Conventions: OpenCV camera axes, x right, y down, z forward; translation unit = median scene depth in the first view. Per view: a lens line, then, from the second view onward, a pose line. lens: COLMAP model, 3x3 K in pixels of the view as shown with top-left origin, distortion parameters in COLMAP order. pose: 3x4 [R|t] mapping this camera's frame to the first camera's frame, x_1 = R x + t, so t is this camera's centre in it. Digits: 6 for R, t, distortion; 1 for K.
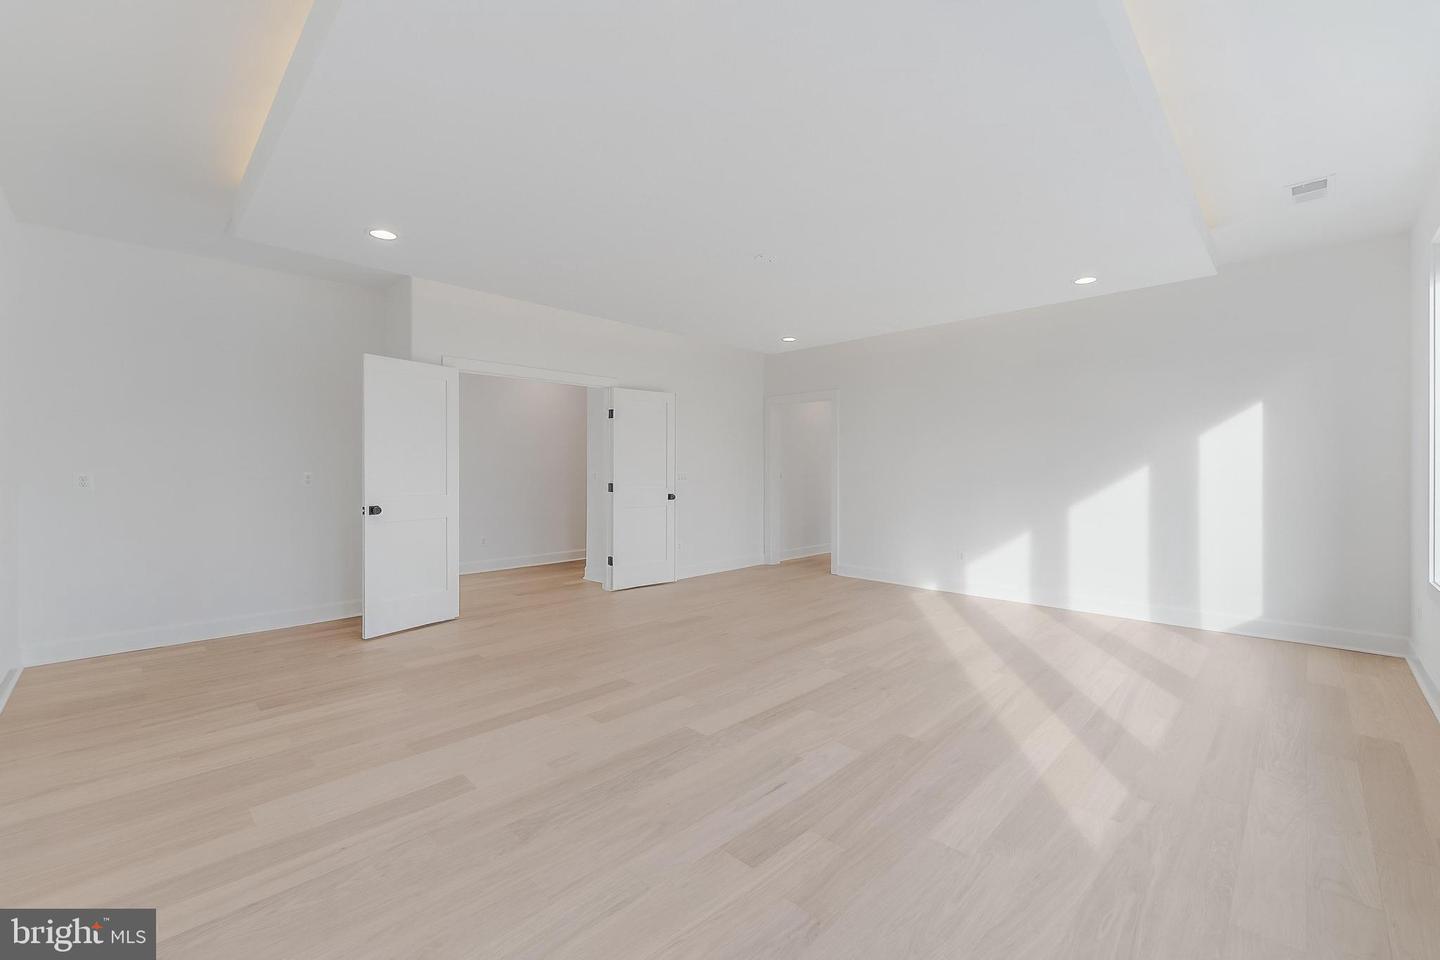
lens RADIAL K [[581.2, 0, 715.2], [0, 581.2, 476.9], [0, 0, 1]] dist [0.006776, 0.000330]
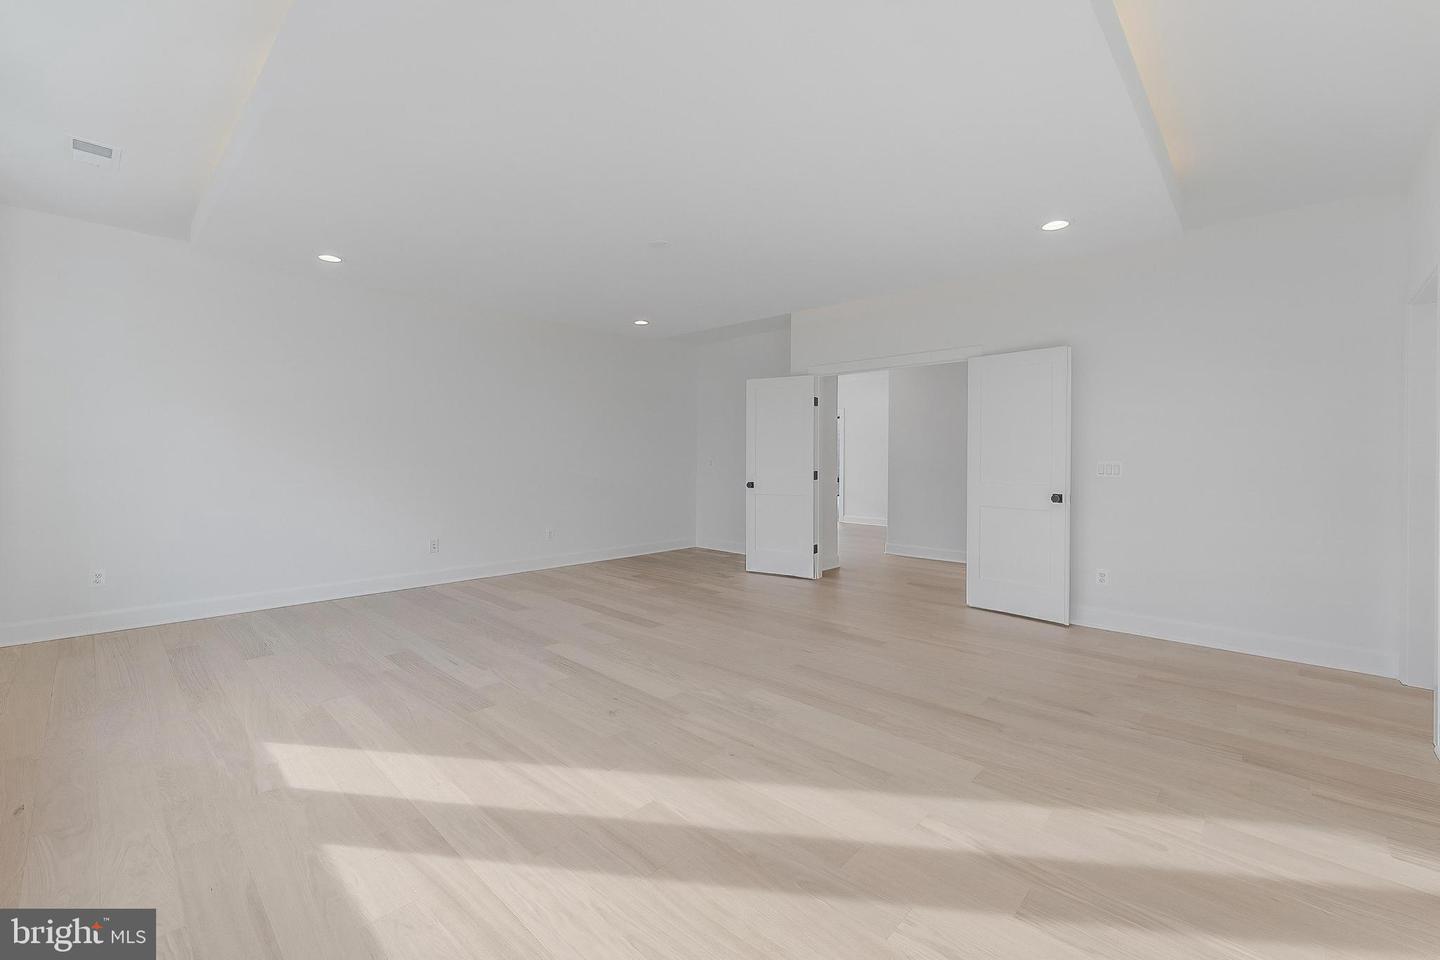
lens RADIAL K [[581.2, 0, 715.3], [0, 581.2, 468.3], [0, 0, 1]] dist [0.006776, 0.000330]
pose [[0.037545, 0.012929, -0.999211, 1.337892], [-0.016202, 0.999793, 0.012327, -0.003298], [0.999164, 0.015726, 0.037746, 1.314524]]
